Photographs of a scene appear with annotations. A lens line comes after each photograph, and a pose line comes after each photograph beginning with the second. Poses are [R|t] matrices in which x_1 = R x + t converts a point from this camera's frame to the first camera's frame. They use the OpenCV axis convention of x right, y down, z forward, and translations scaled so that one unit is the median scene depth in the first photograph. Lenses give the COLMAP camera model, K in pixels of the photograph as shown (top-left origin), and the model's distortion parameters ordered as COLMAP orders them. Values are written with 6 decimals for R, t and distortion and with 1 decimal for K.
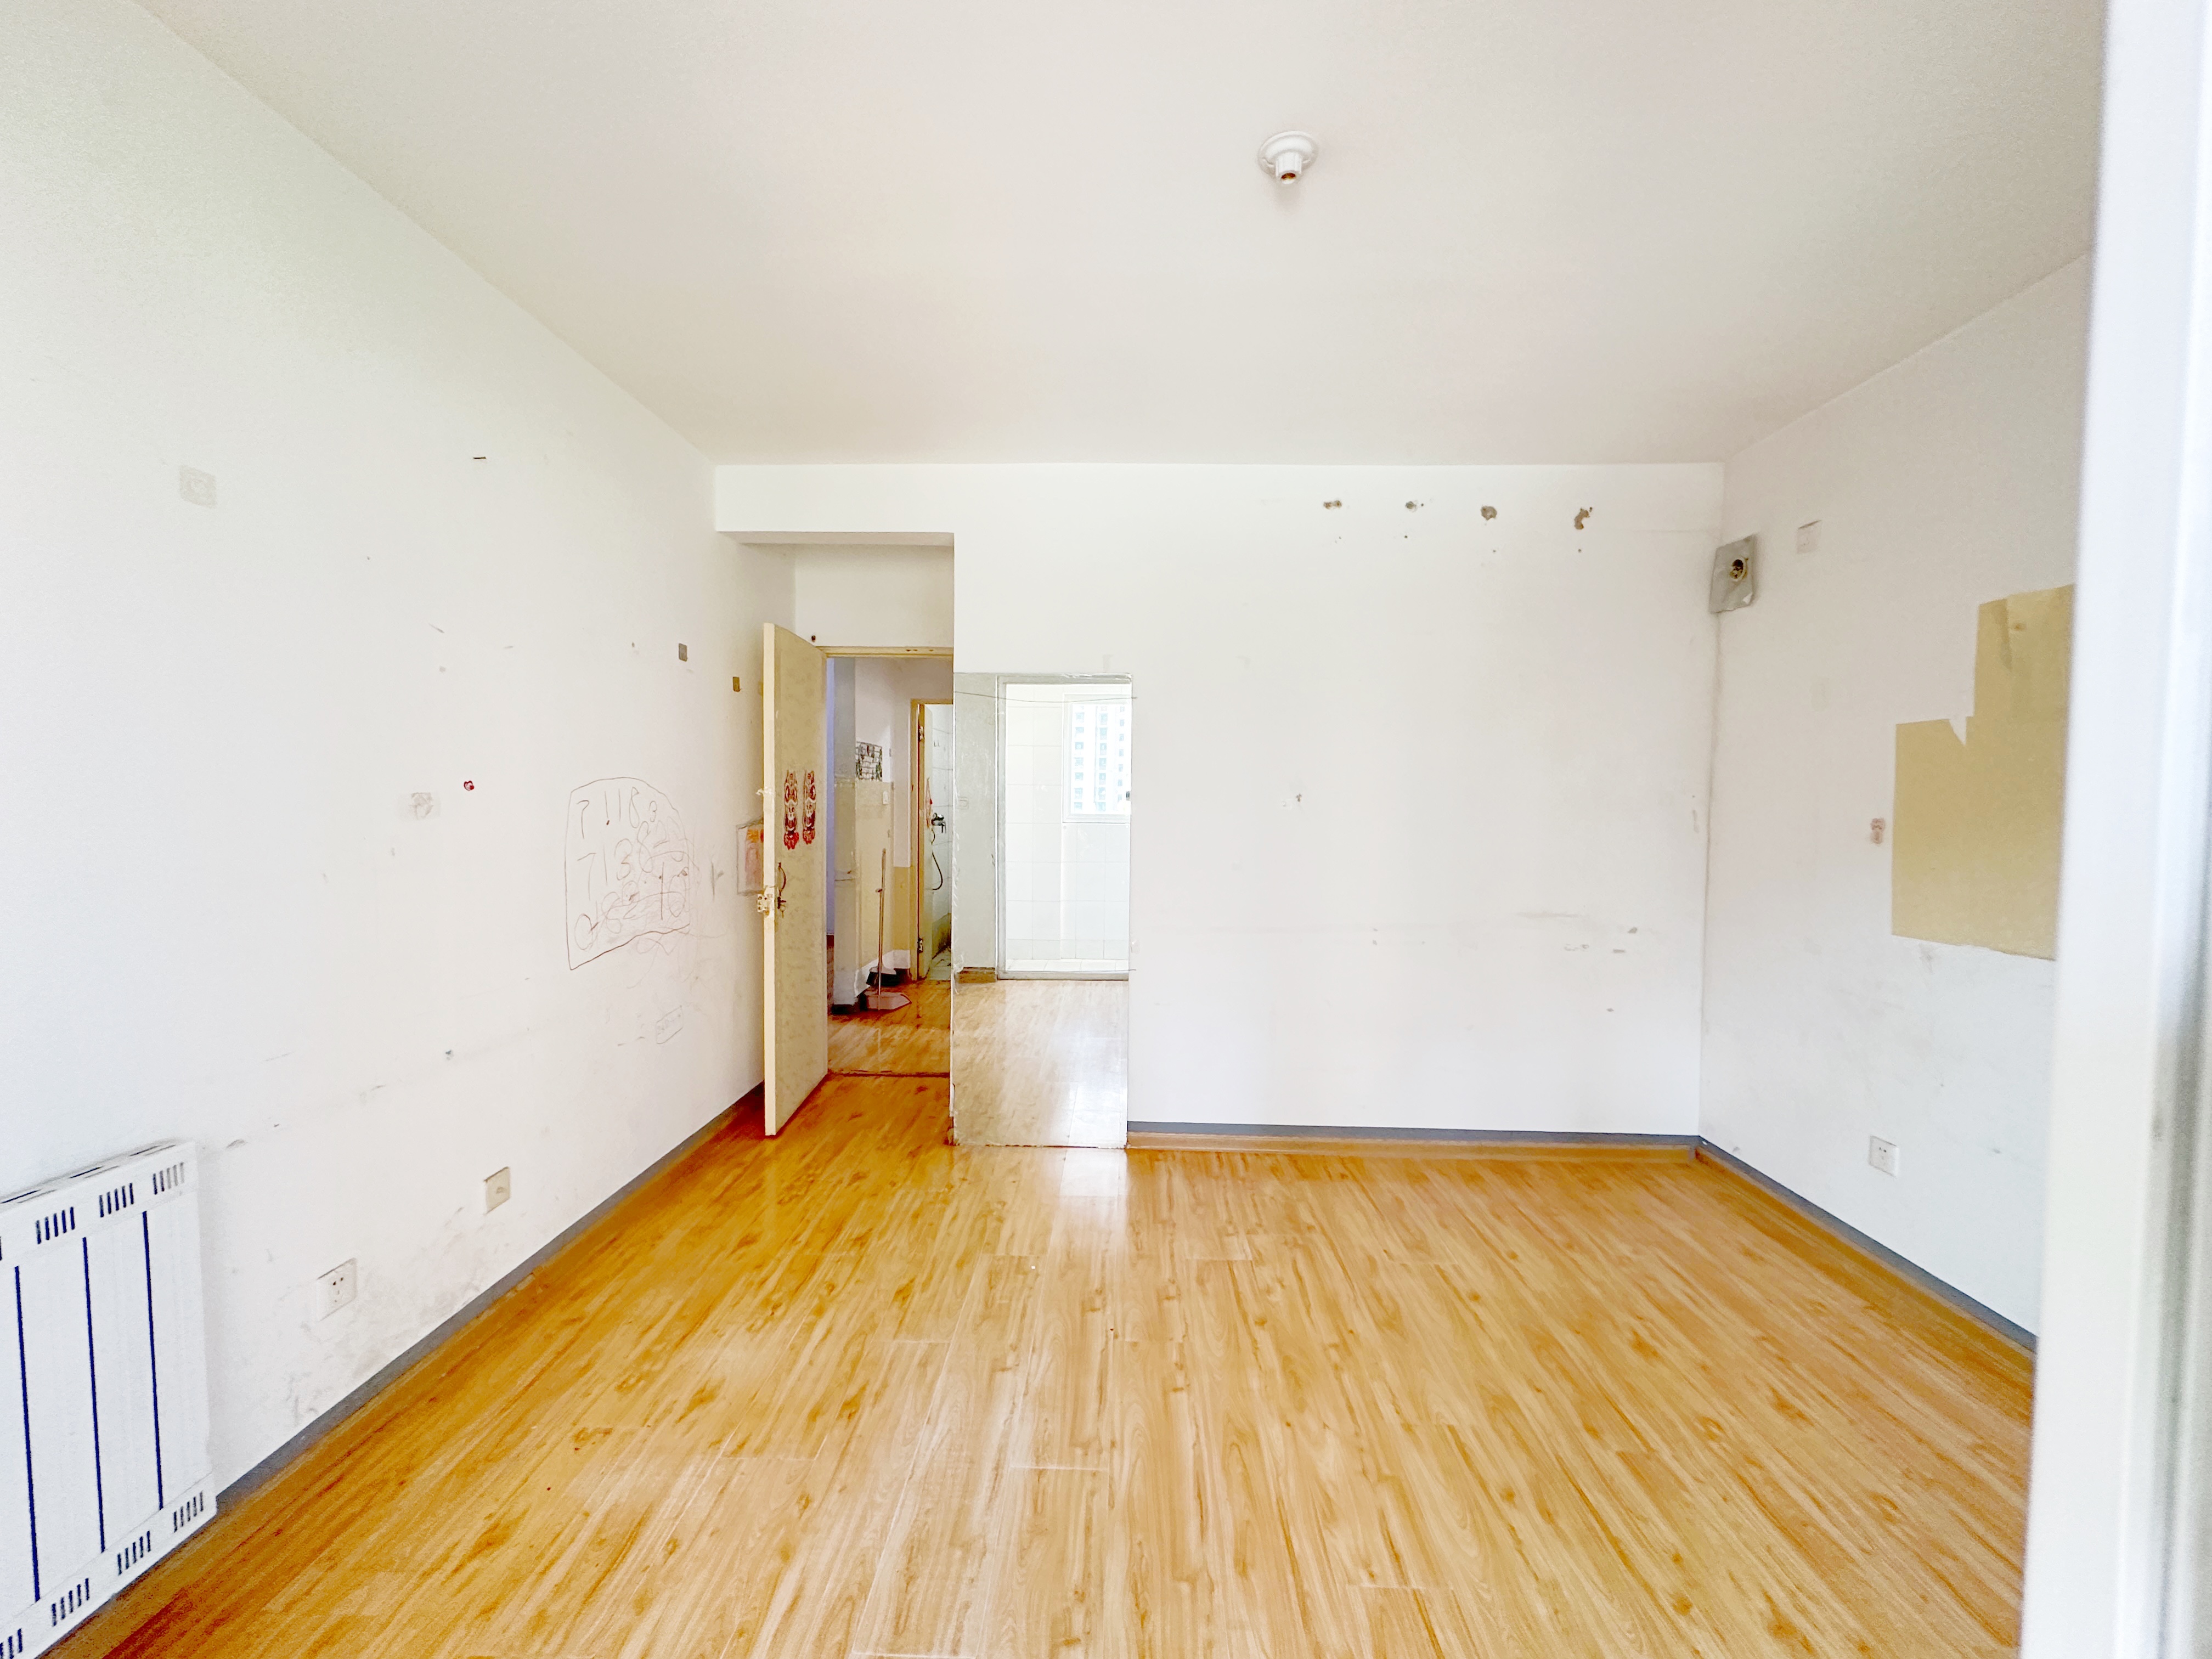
lens RADIAL K [[880.7, 0, 1106.0], [0, 880.7, 829.5], [0, 0, 1]] dist [-0.000828, 0.000171]
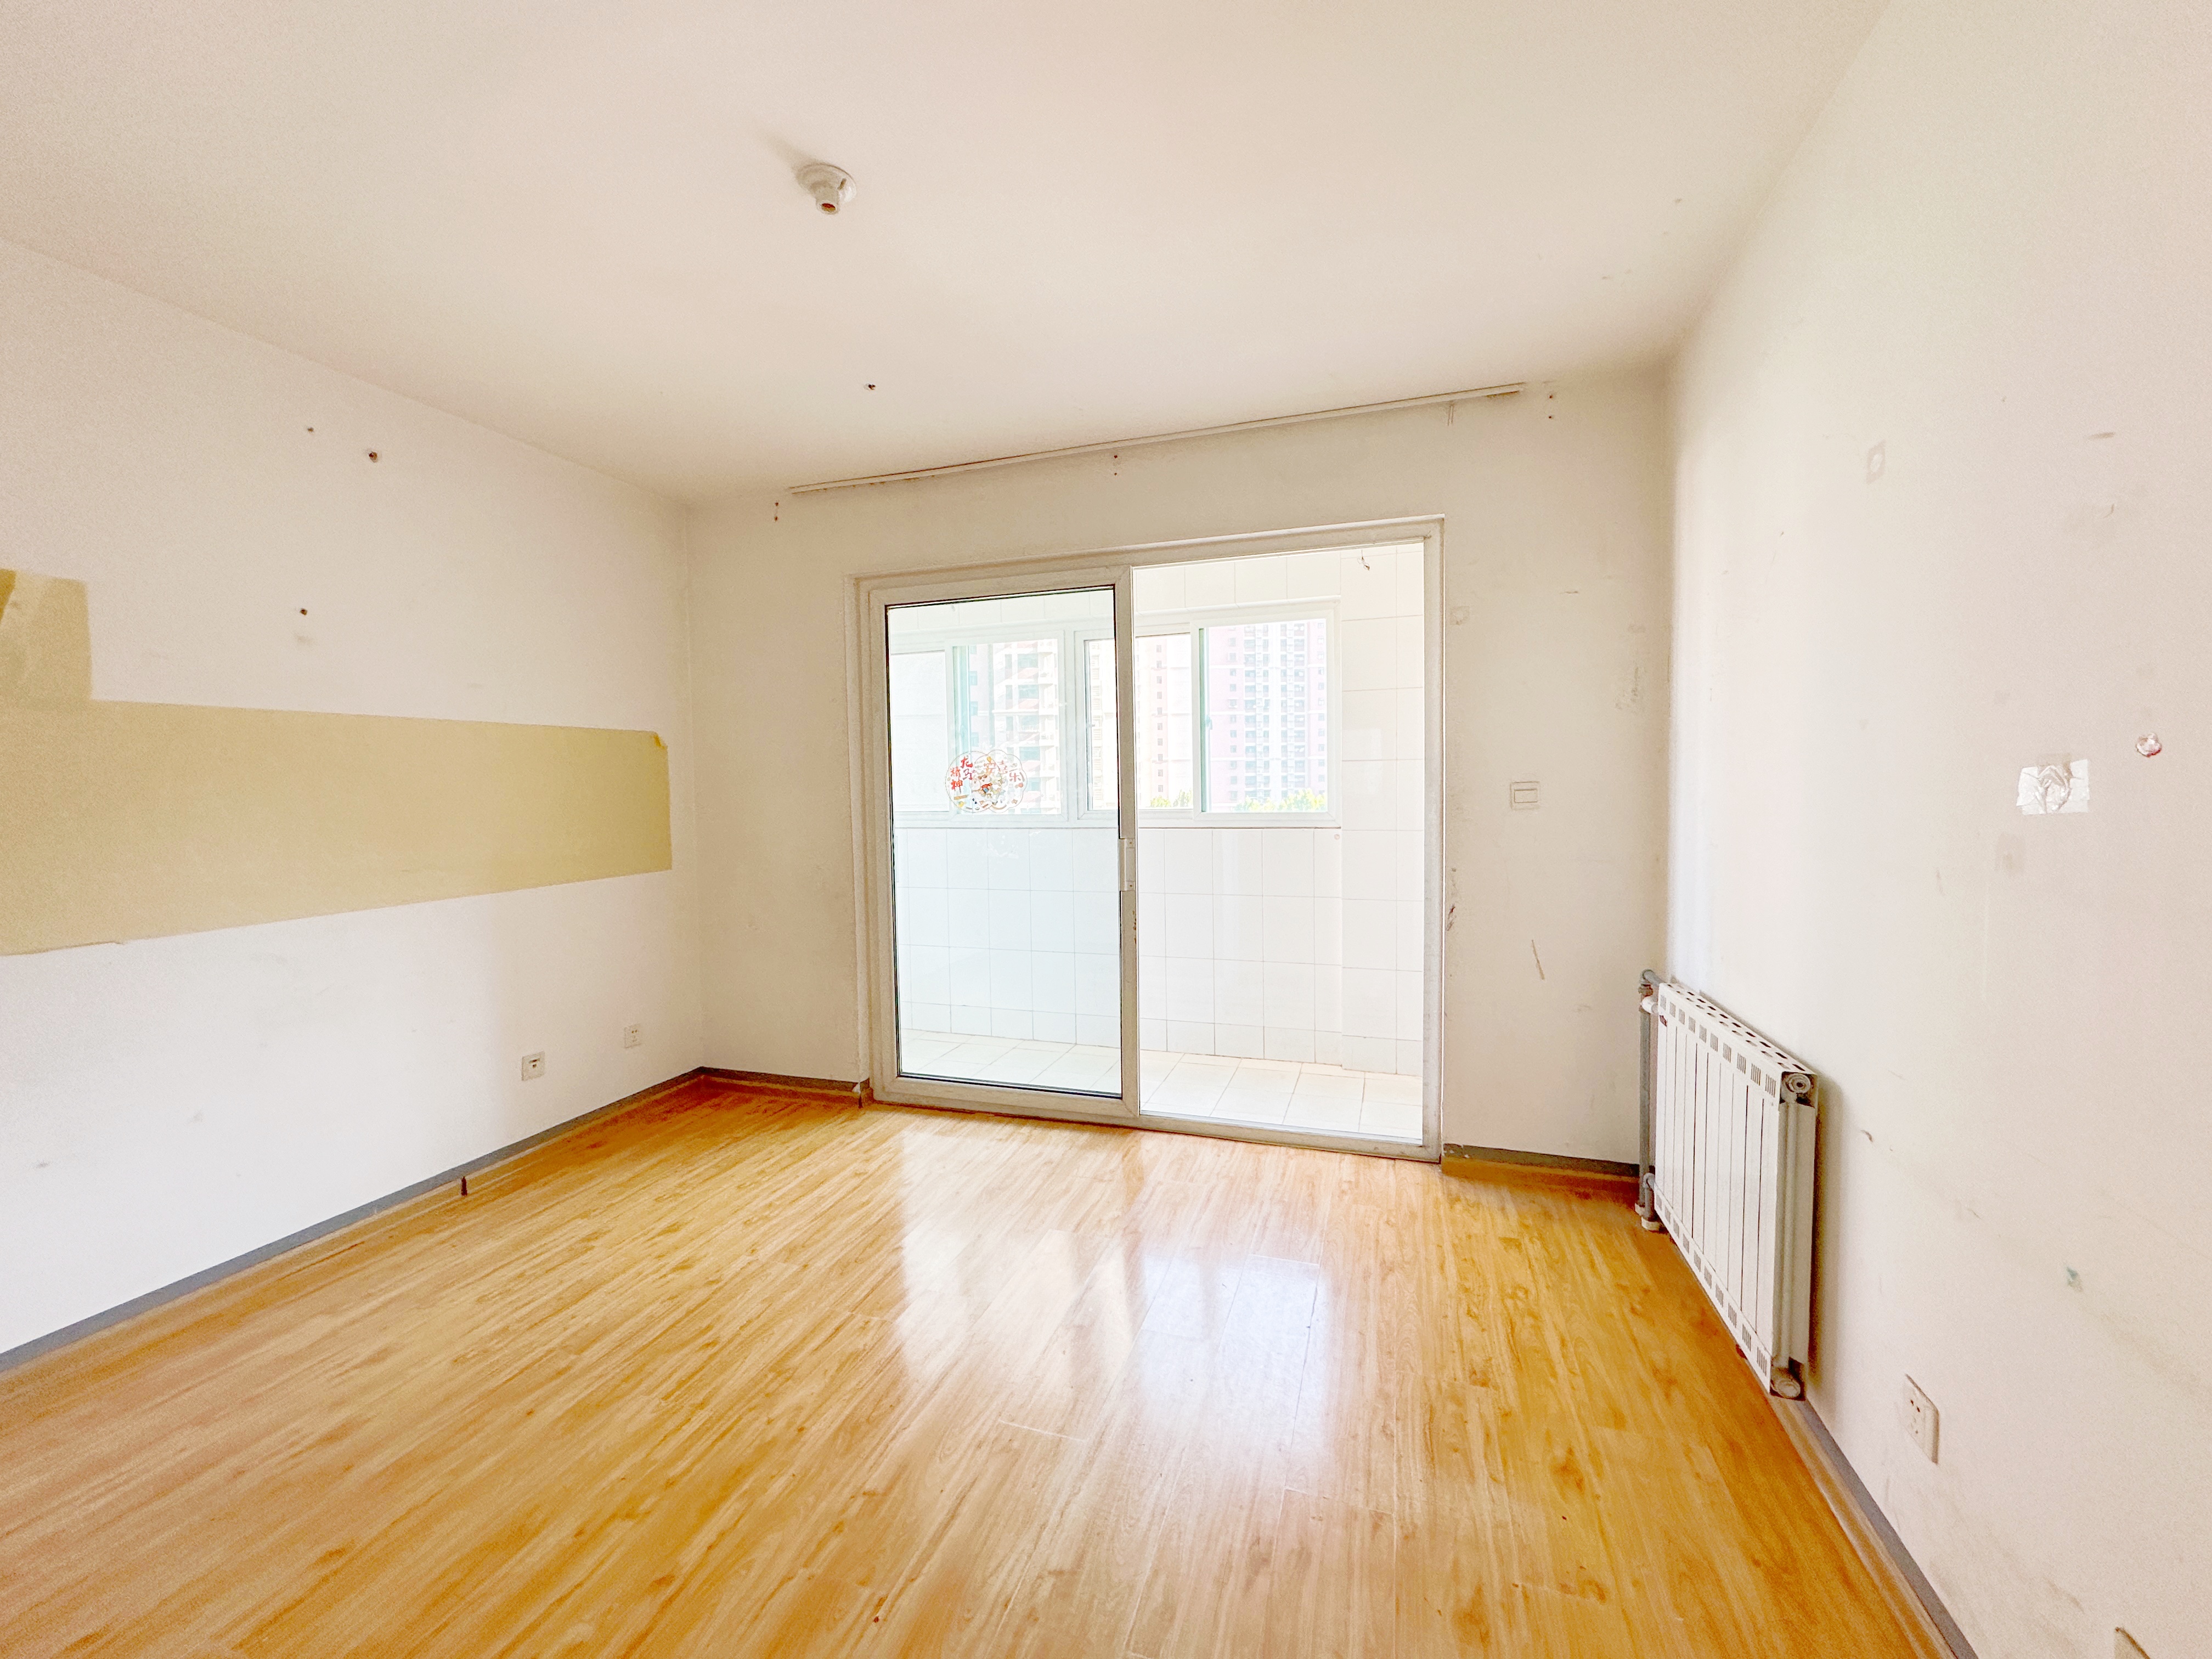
lens RADIAL K [[882.3, 0, 1106.0], [0, 882.3, 829.5], [0, 0, 1]] dist [-0.002061, 0.000078]
pose [[-0.957974, -0.010115, 0.286677, -0.307826], [0.016508, 0.995778, 0.090300, -0.051251], [-0.286380, 0.091238, -0.953762, 1.410420]]
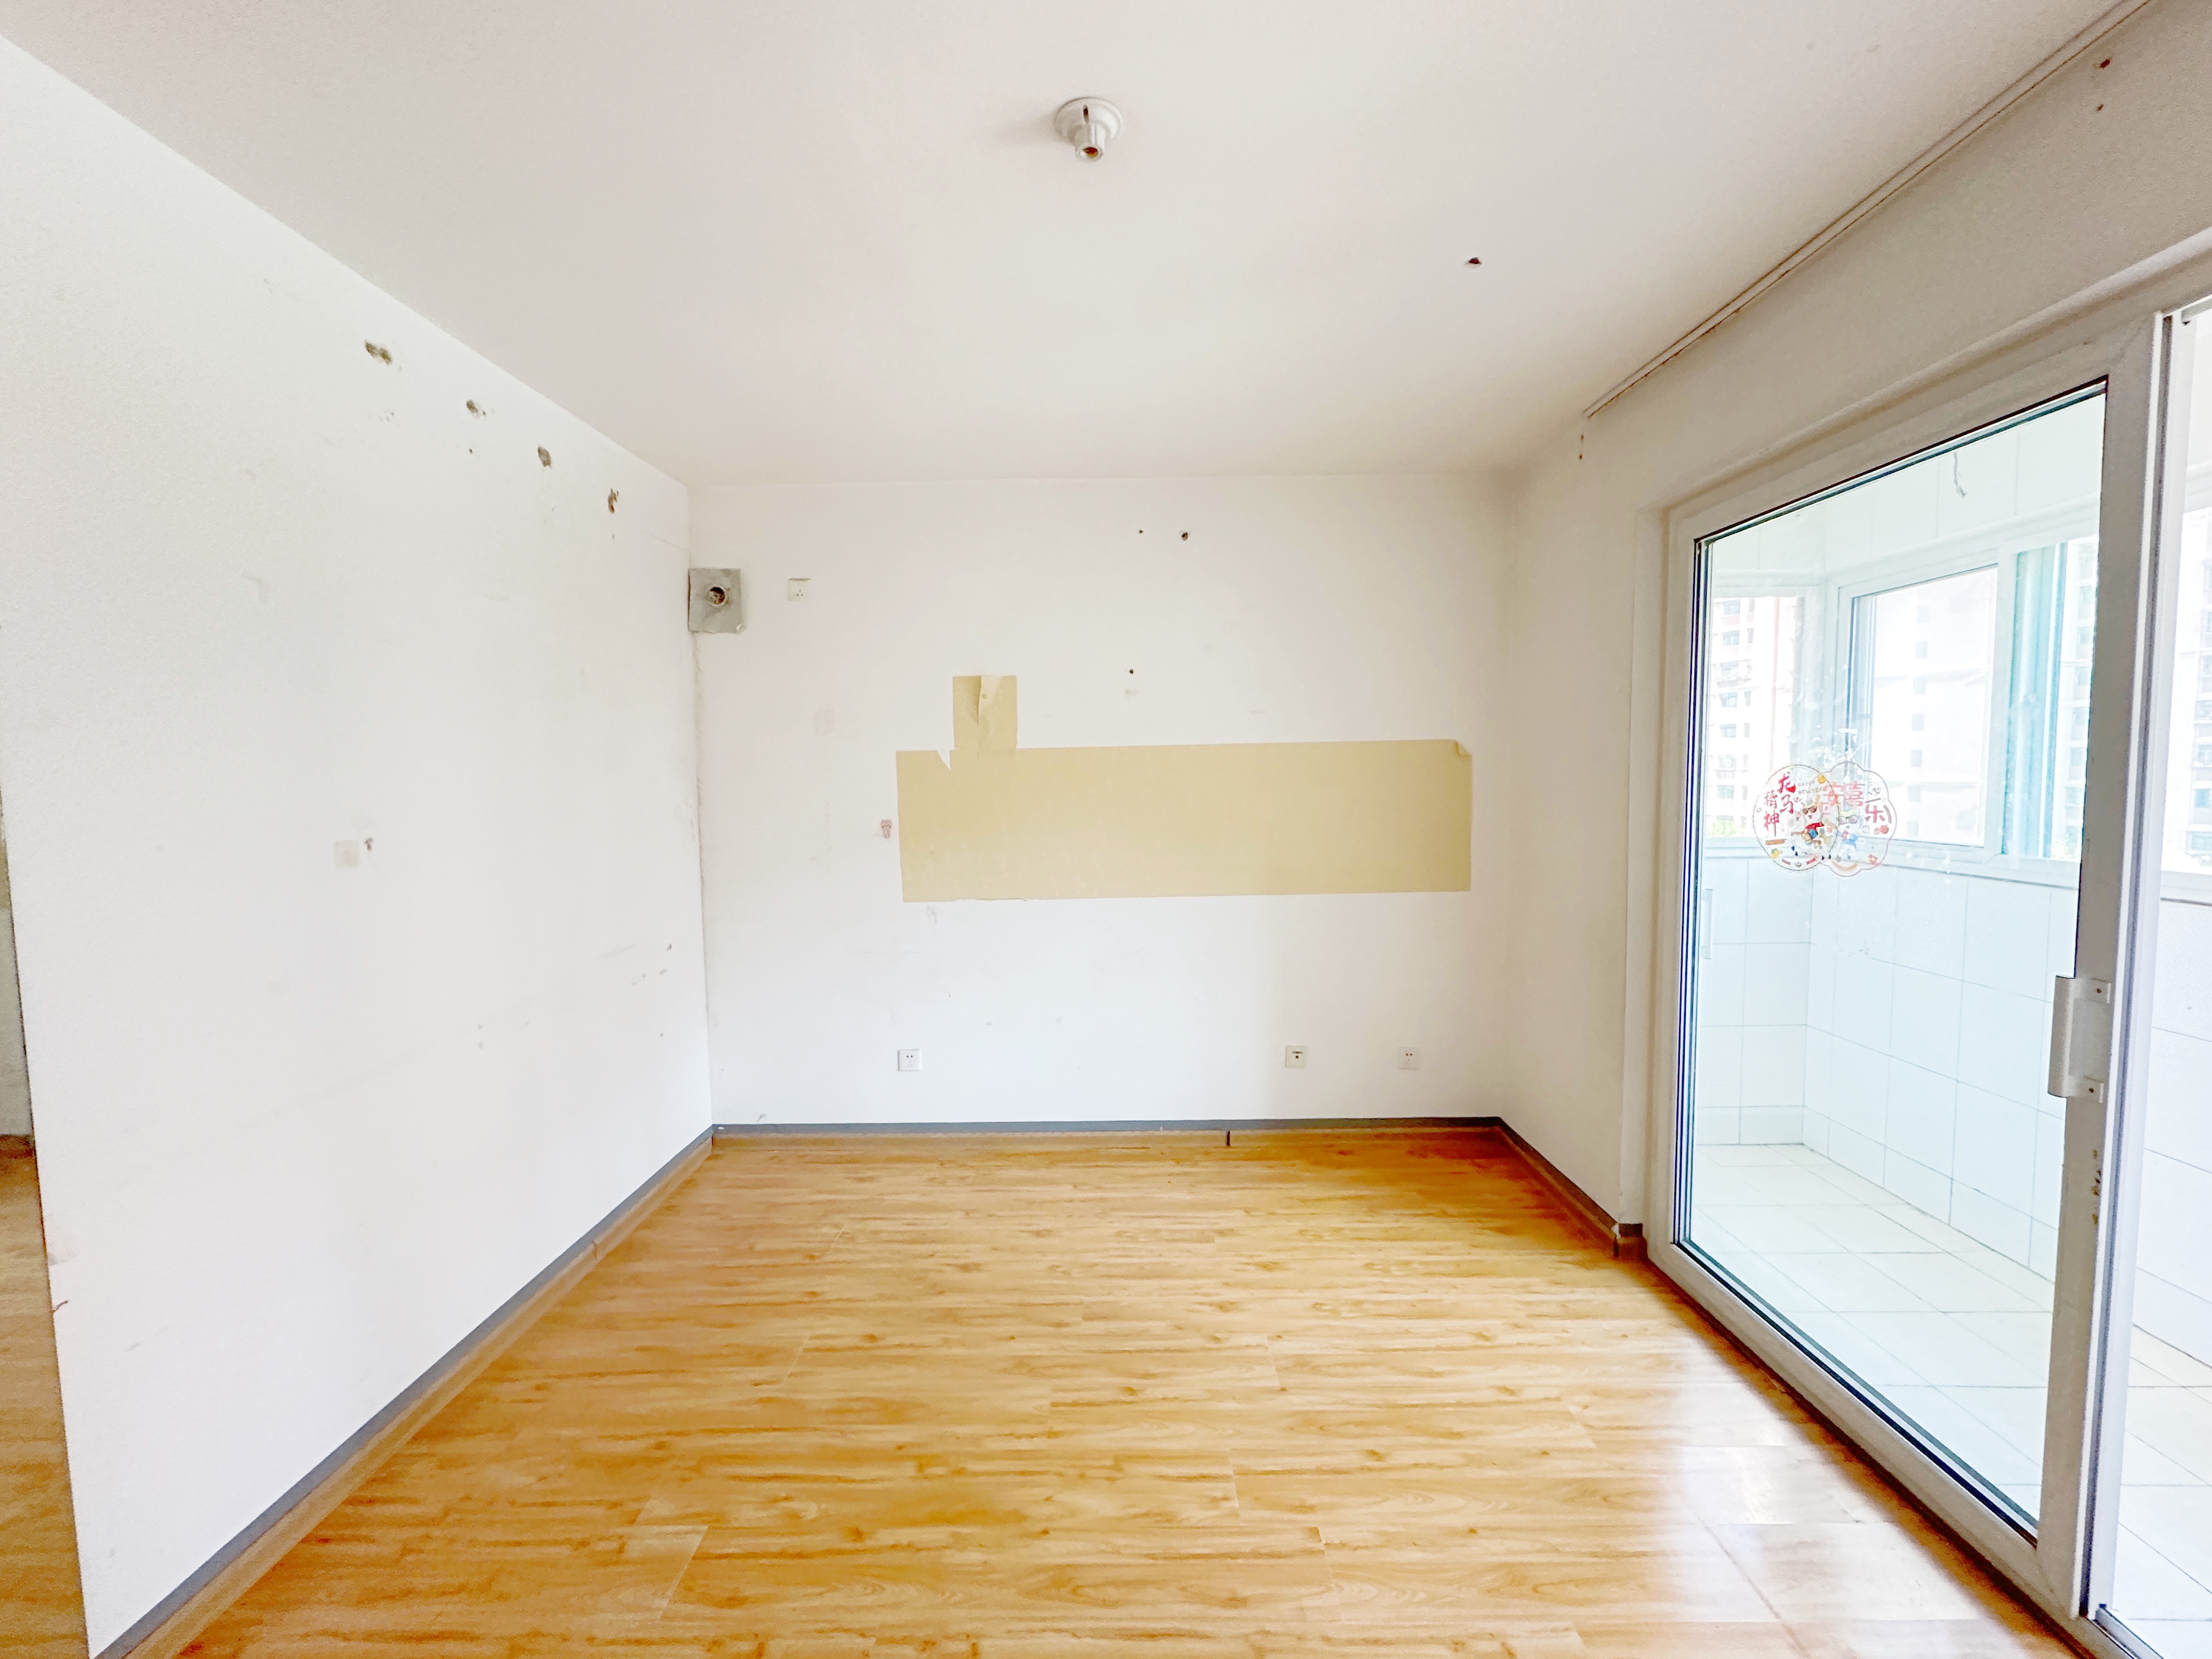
lens RADIAL K [[882.3, 0, 1106.0], [0, 882.3, 829.5], [0, 0, 1]] dist [-0.002061, 0.000078]
pose [[-0.018846, -0.076709, 0.996875, -0.514422], [0.051556, 0.995651, 0.077590, -0.090830], [-0.998492, 0.052857, -0.014810, 0.727151]]
